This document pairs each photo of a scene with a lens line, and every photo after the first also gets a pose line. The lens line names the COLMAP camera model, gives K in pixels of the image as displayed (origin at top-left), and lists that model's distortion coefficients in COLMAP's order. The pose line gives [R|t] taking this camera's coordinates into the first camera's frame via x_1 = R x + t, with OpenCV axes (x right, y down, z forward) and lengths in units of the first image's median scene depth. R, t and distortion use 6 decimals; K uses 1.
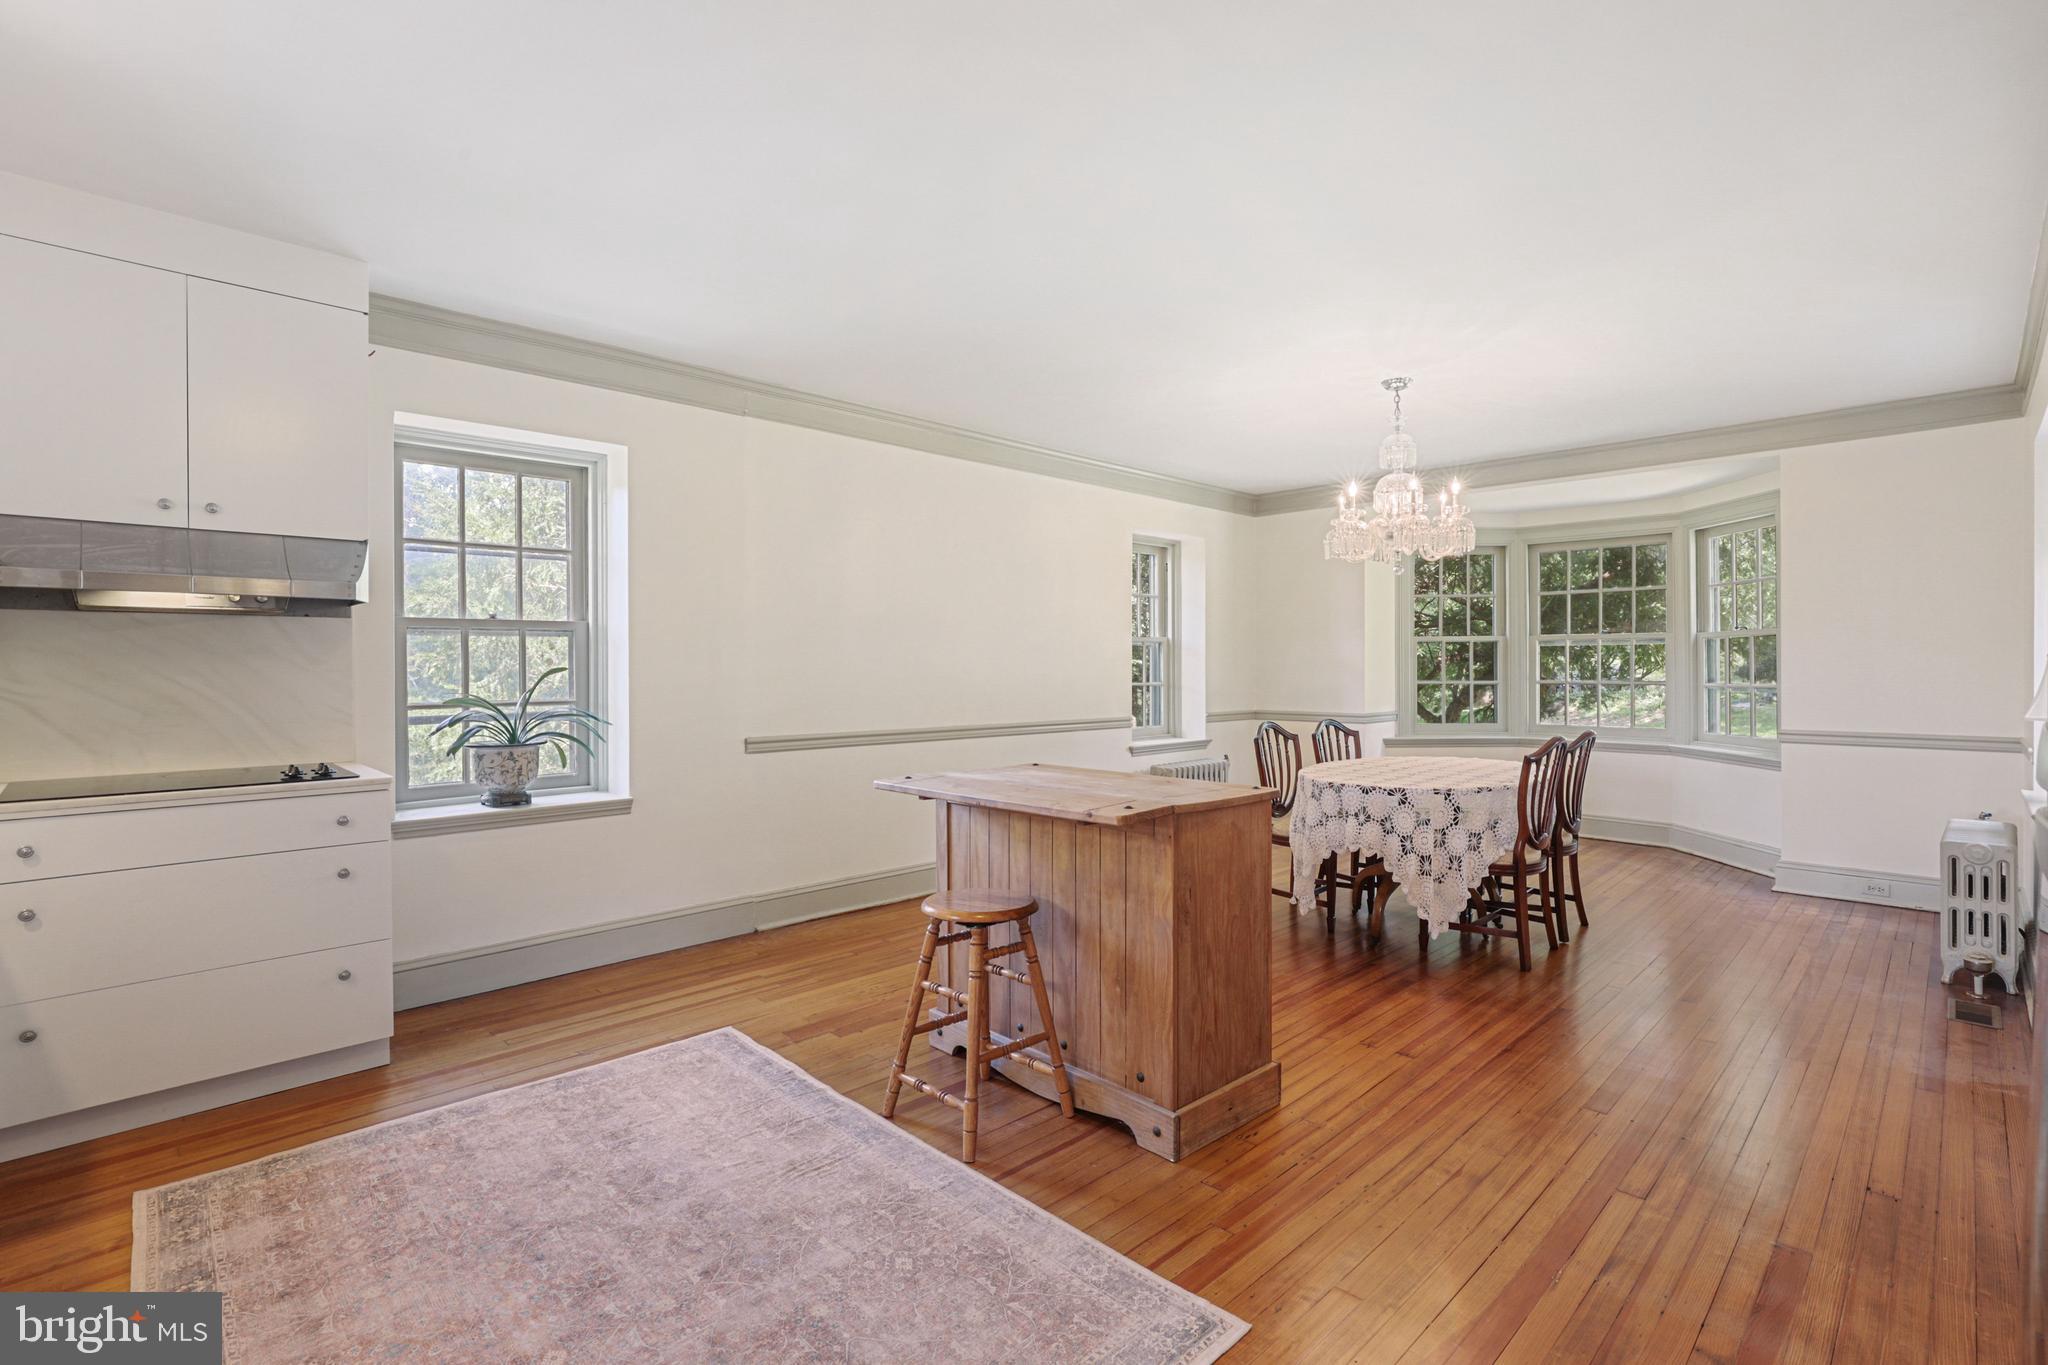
lens RADIAL K [[936.9, 0, 1024.0], [0, 936.9, 682.5], [0, 0, 1]] dist [-0.004593, -0.000467]
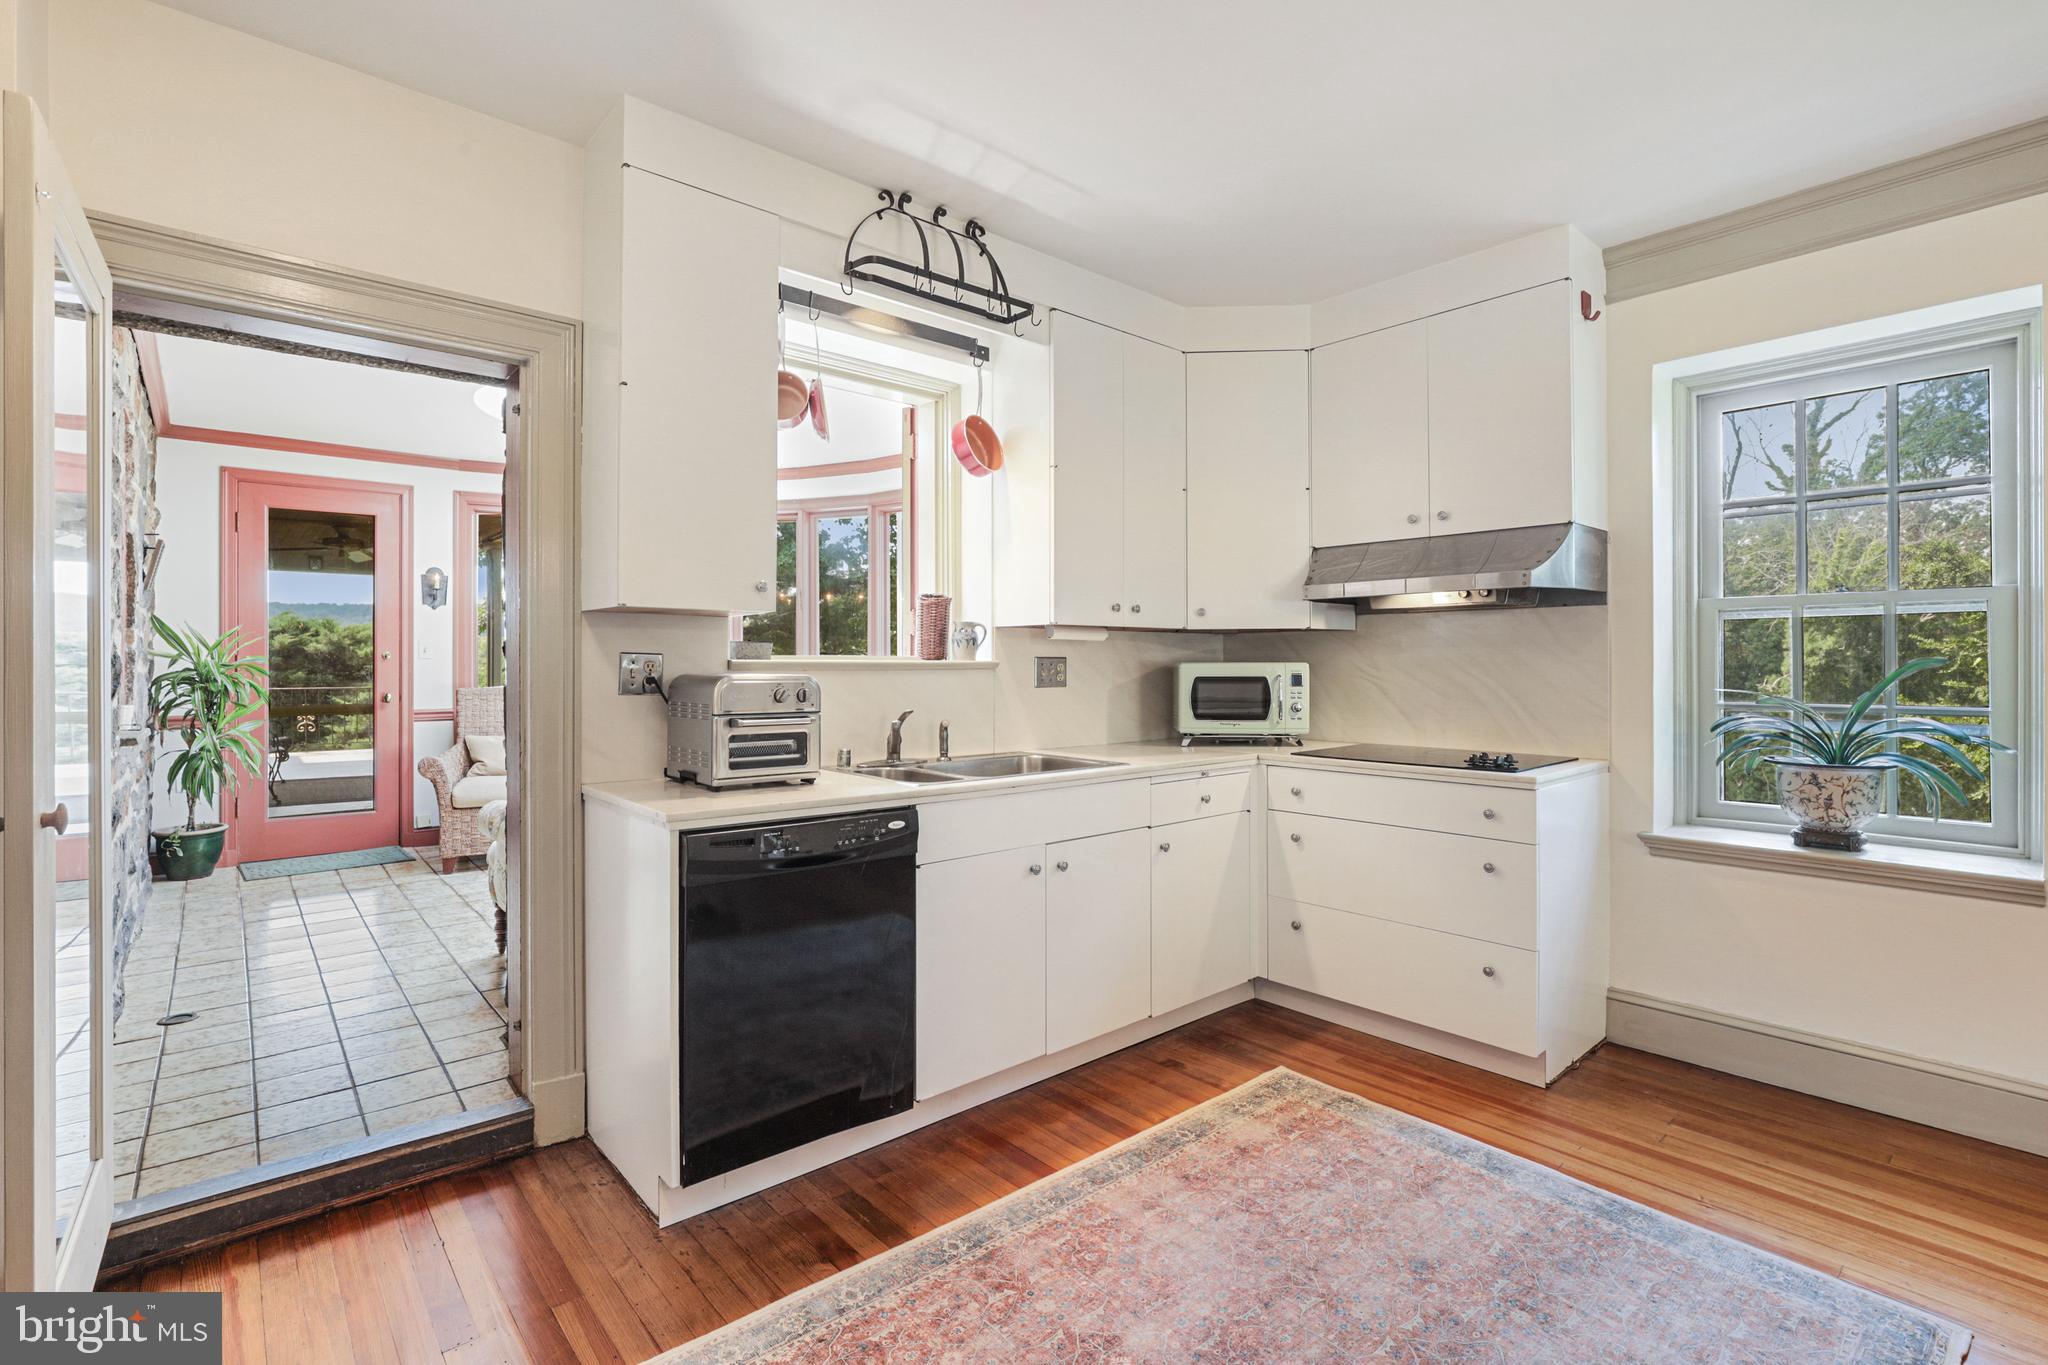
lens RADIAL K [[933.7, 0, 1017.7], [0, 933.7, 671.1], [0, 0, 1]] dist [-0.011397, 0.000441]
pose [[-0.058299, 0.012909, -0.998216, 0.260930], [-0.016701, 0.999764, 0.013905, -0.007275], [0.998159, 0.017482, -0.058070, 0.530776]]
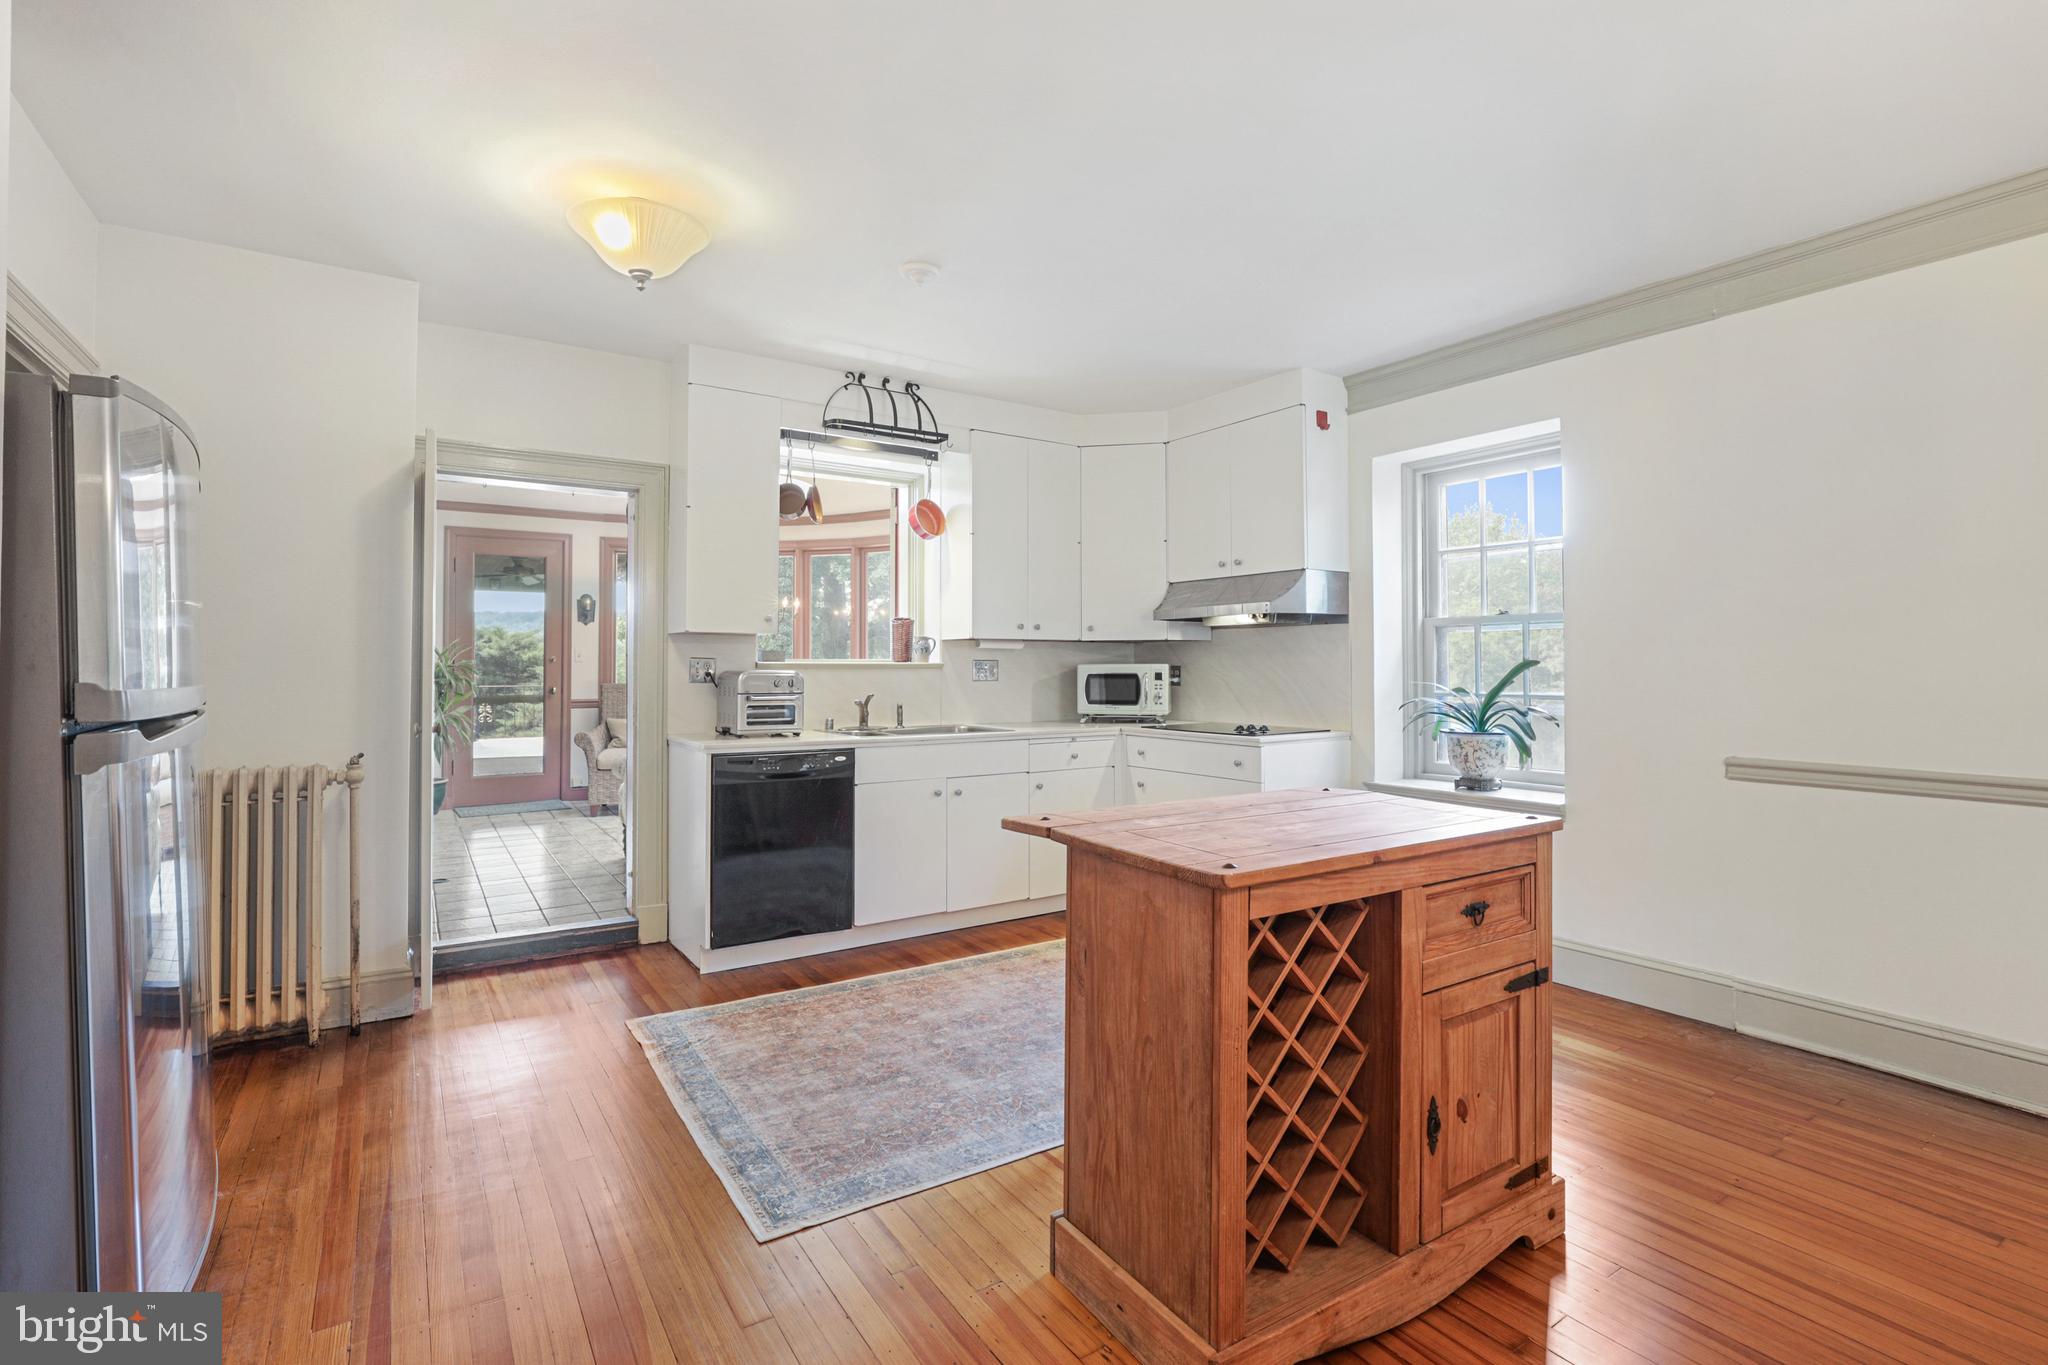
lens RADIAL K [[941.2, 0, 1021.1], [0, 941.2, 659.1], [0, 0, 1]] dist [-0.011300, -0.000098]
pose [[-0.182094, -0.003118, -0.983276, 0.763257], [-0.015935, 0.999873, -0.000220, -0.011851], [0.983152, 0.015628, -0.182120, 0.883032]]
